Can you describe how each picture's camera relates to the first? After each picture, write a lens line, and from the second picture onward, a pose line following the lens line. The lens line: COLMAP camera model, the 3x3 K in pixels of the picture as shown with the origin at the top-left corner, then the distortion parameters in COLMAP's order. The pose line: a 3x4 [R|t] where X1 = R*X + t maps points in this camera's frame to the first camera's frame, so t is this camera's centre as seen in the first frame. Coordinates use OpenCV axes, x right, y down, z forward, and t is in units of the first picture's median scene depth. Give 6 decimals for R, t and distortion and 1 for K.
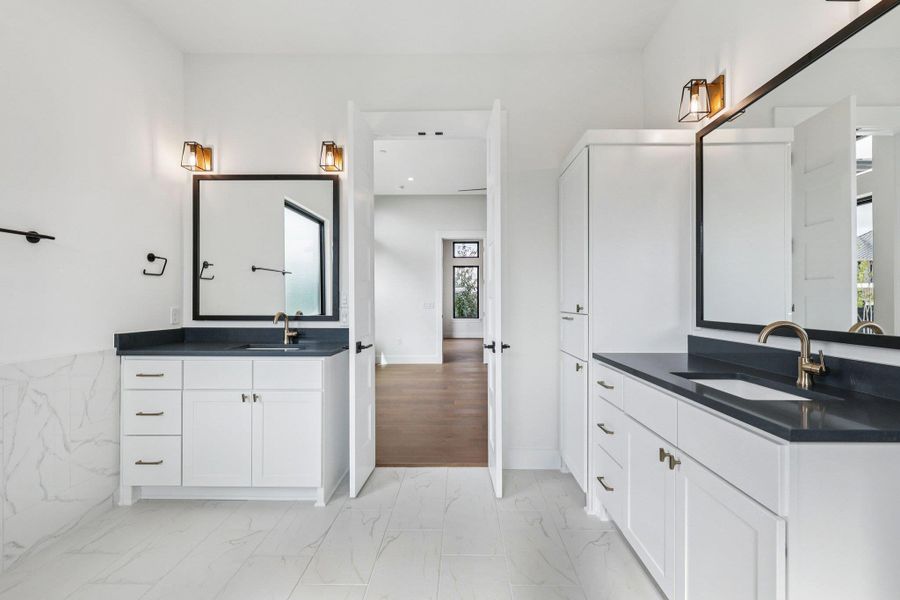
lens RADIAL K [[384.8, 0, 452.5], [0, 384.8, 298.8], [0, 0, 1]] dist [-0.001340, 0.000526]
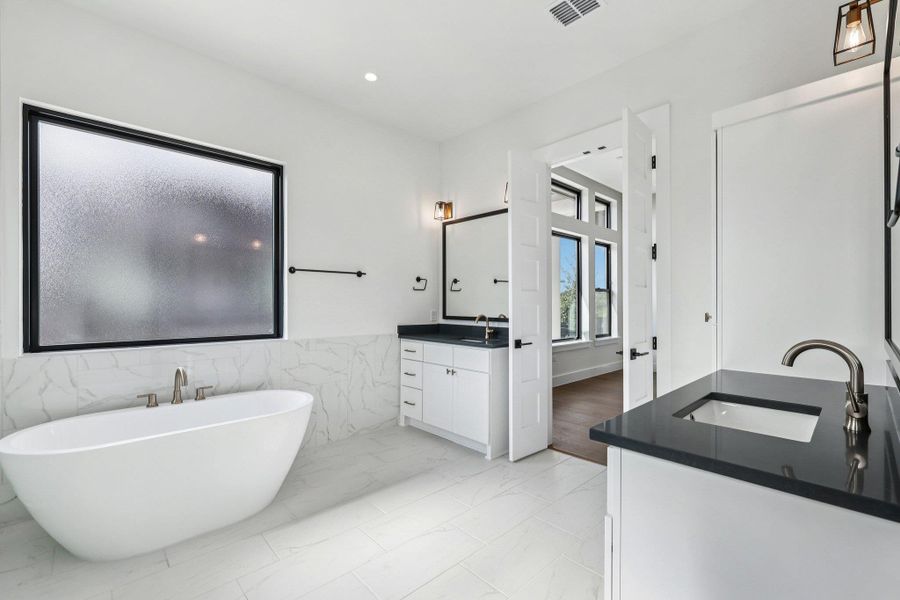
lens RADIAL K [[384.8, 0, 452.5], [0, 384.8, 298.8], [0, 0, 1]] dist [-0.001340, 0.000526]
pose [[0.696094, -0.008861, -0.717896, 0.523989], [0.004025, 0.999956, -0.008439, -0.011963], [0.717939, 0.002984, 0.696100, -0.028518]]
